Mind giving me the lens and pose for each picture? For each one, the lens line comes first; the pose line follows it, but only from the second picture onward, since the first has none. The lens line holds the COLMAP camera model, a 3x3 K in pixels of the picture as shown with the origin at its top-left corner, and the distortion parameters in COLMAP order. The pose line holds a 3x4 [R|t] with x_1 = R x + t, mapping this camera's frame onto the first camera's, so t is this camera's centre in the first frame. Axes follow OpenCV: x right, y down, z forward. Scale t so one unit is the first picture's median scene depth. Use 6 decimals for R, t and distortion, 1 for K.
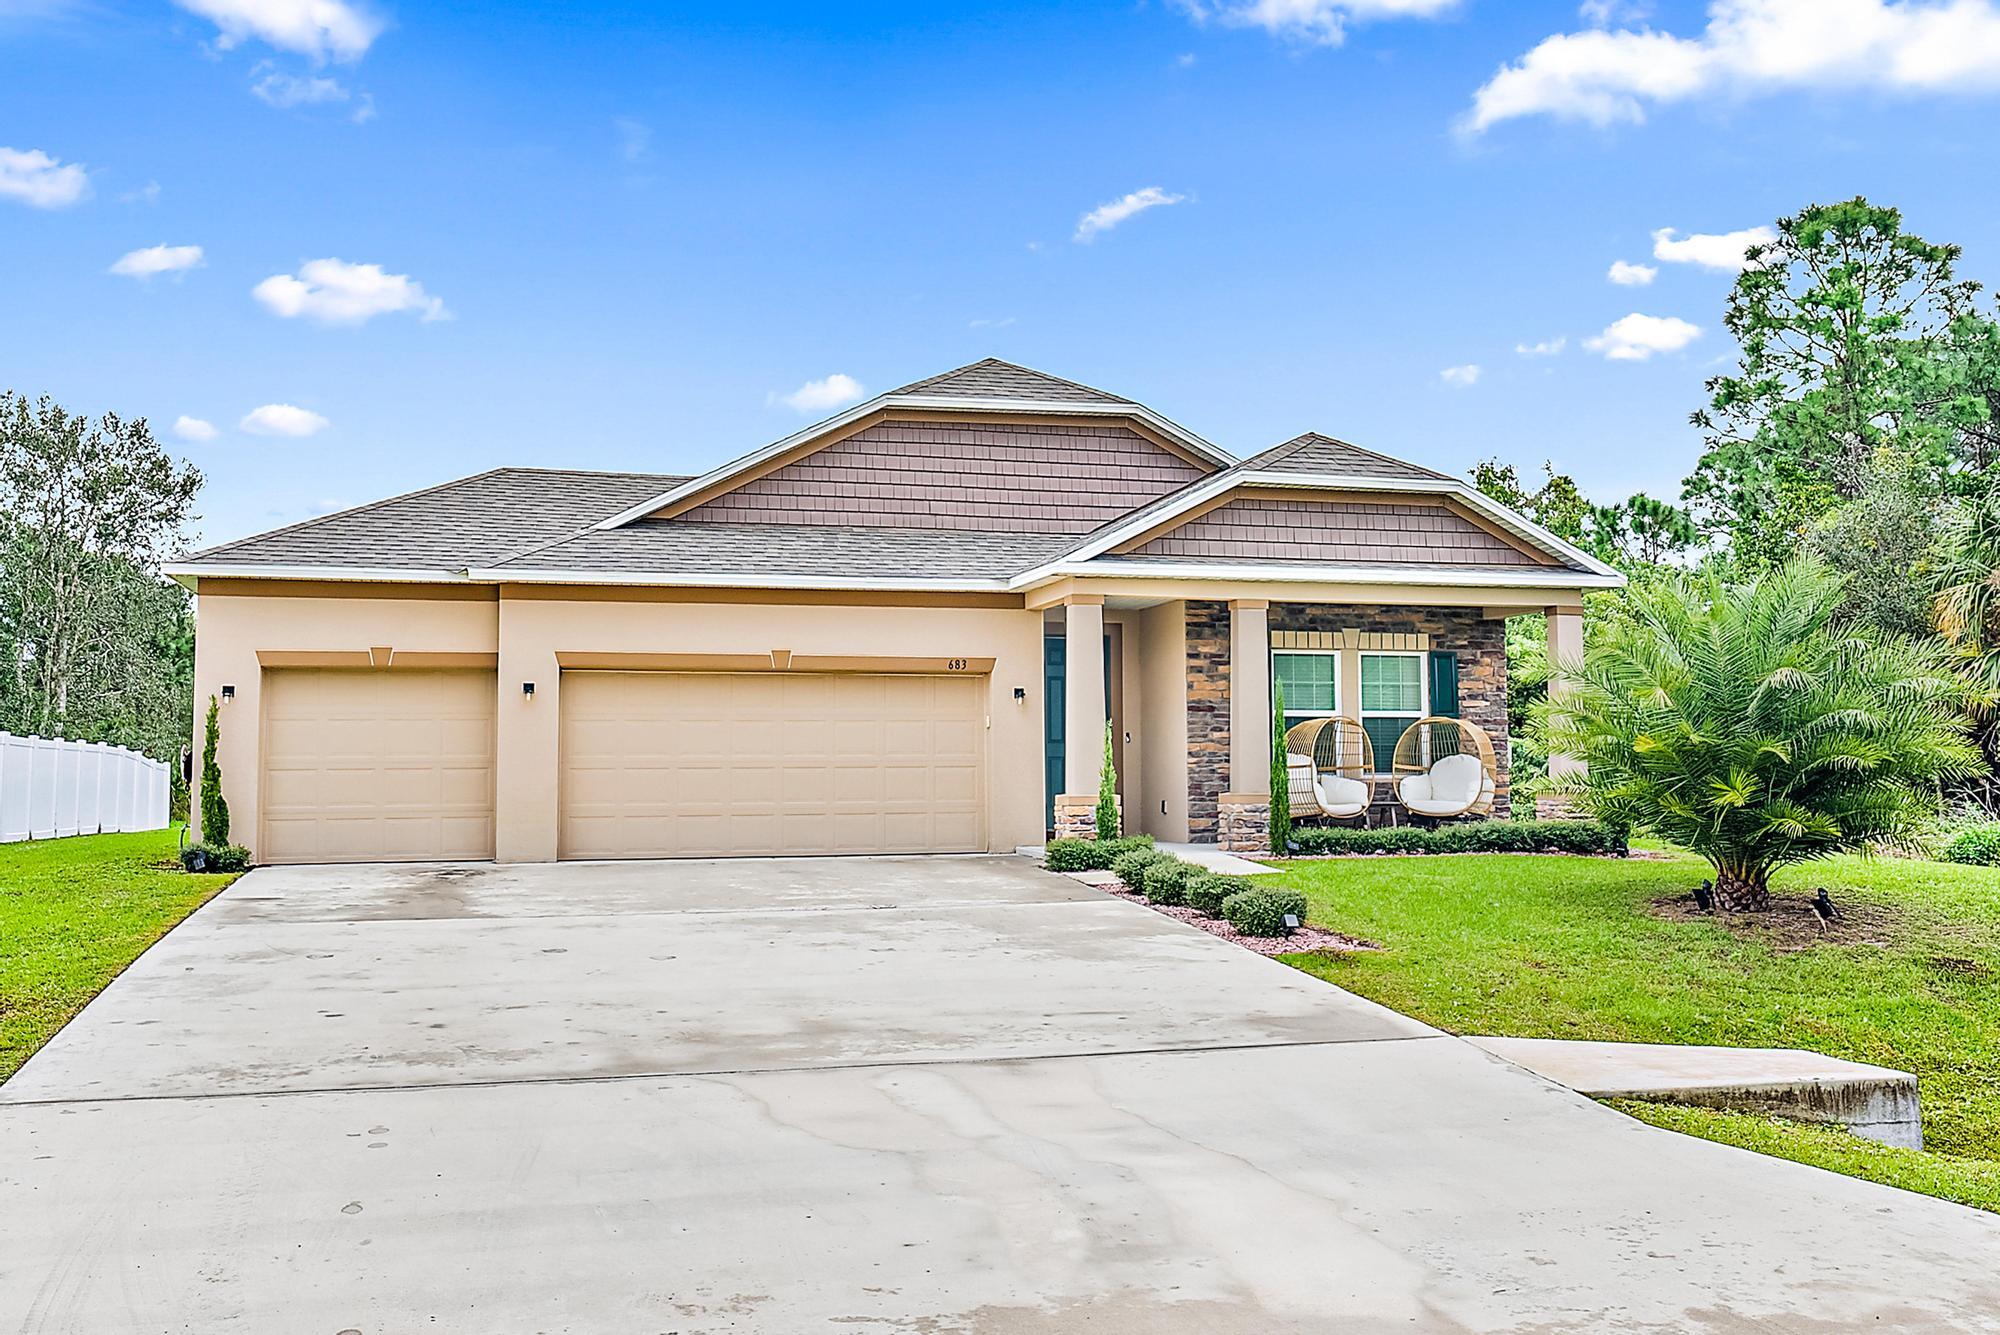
lens RADIAL K [[1792.0, 0, 999.6], [0, 1792.0, 670.0], [0, 0, 1]] dist [0.003893, 0.002432]
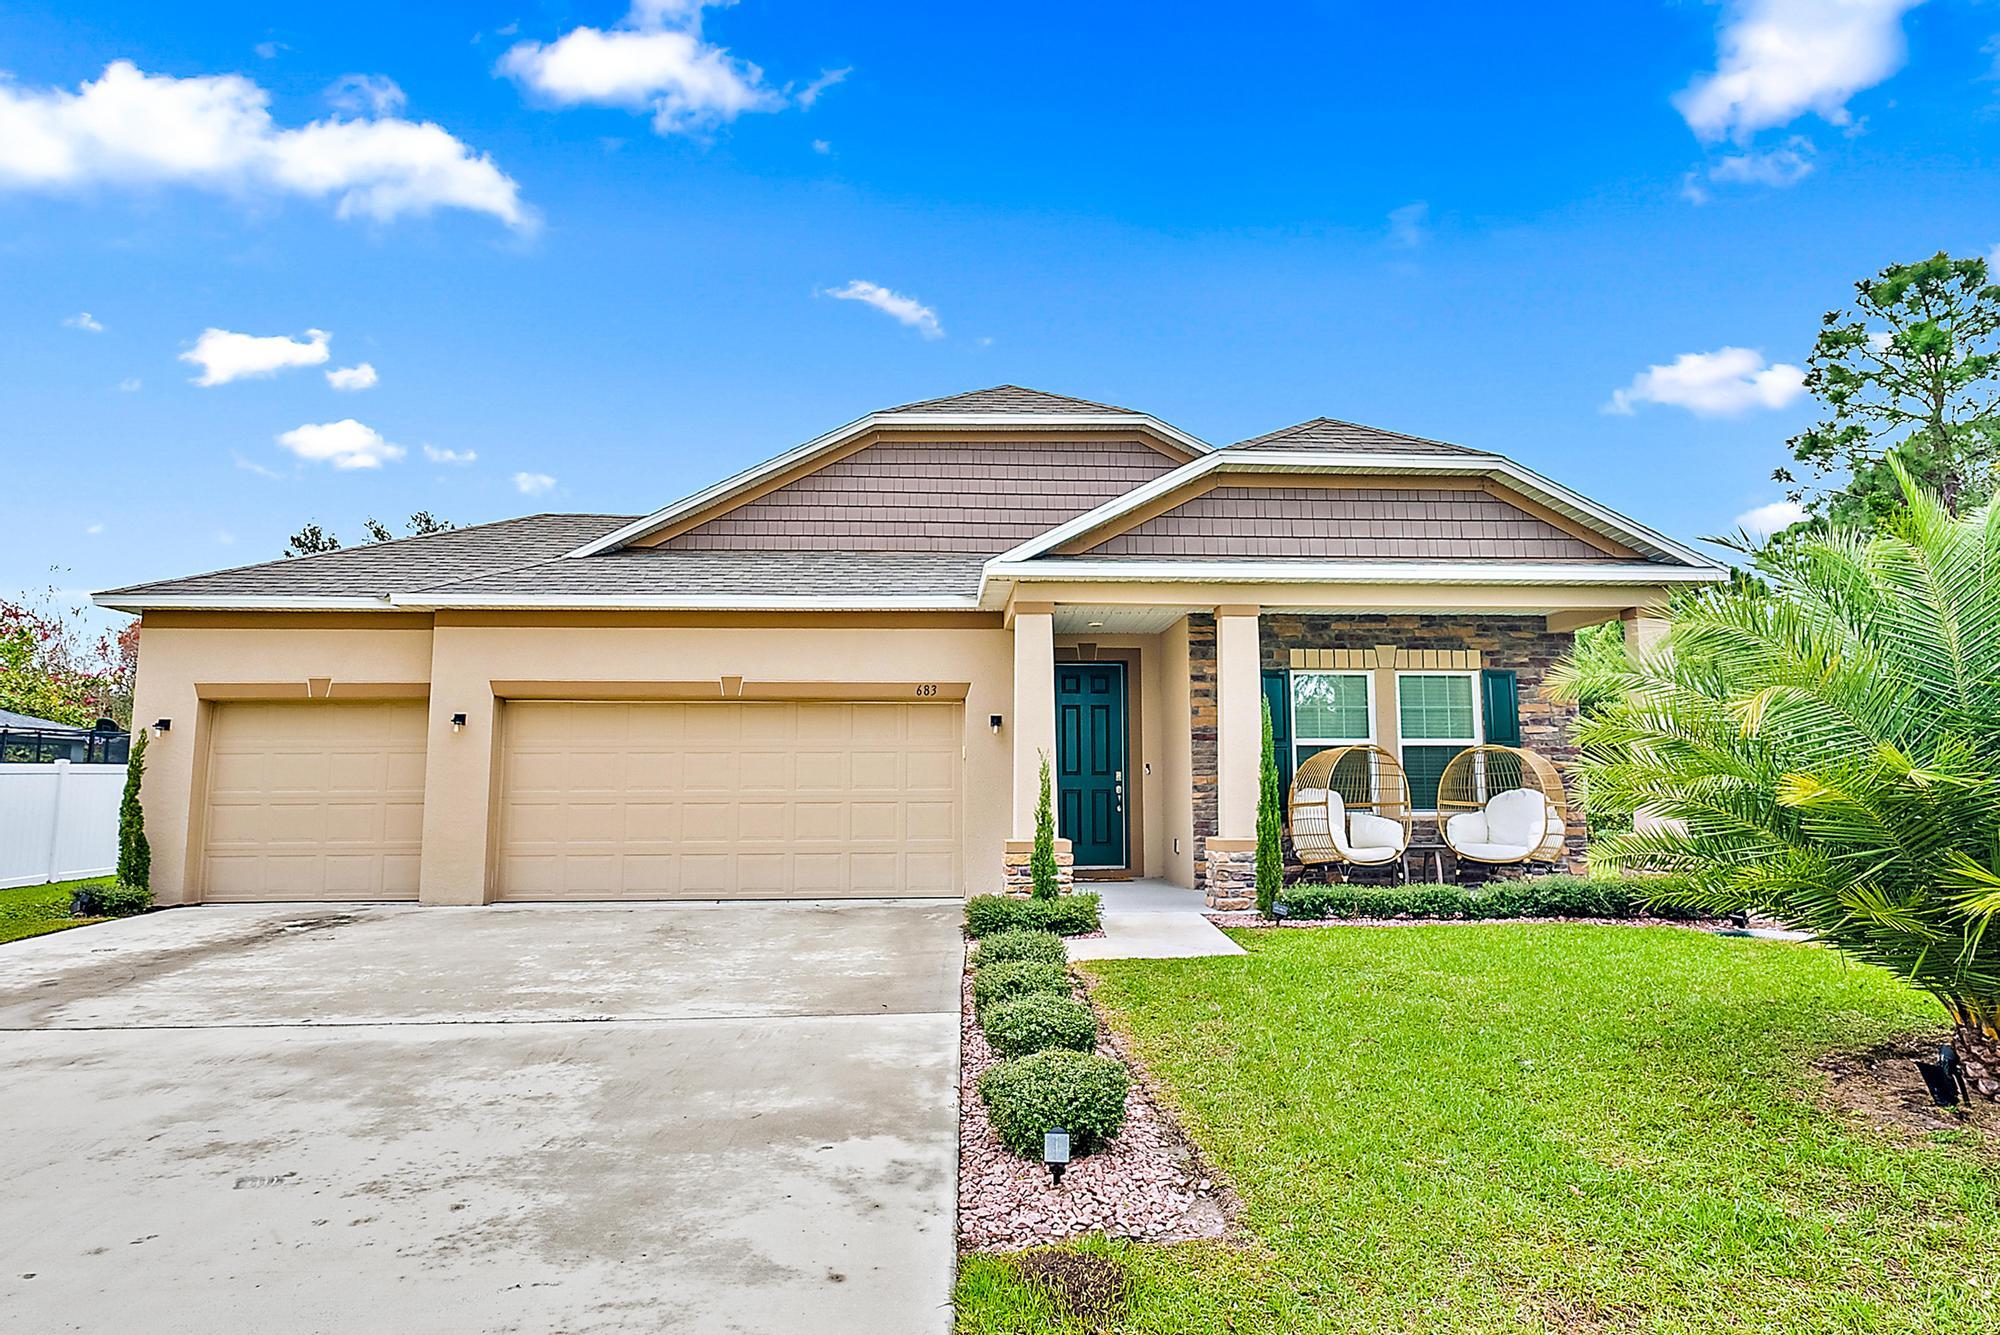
lens RADIAL K [[1183.7, 0, 1000.4], [0, 1183.7, 660.9], [0, 0, 1]] dist [-0.000061, 0.000070]
pose [[0.979598, -0.020124, -0.199955, 0.130577], [0.010252, 0.998682, -0.050285, 0.012322], [0.200703, 0.047209, 0.978514, 0.403411]]
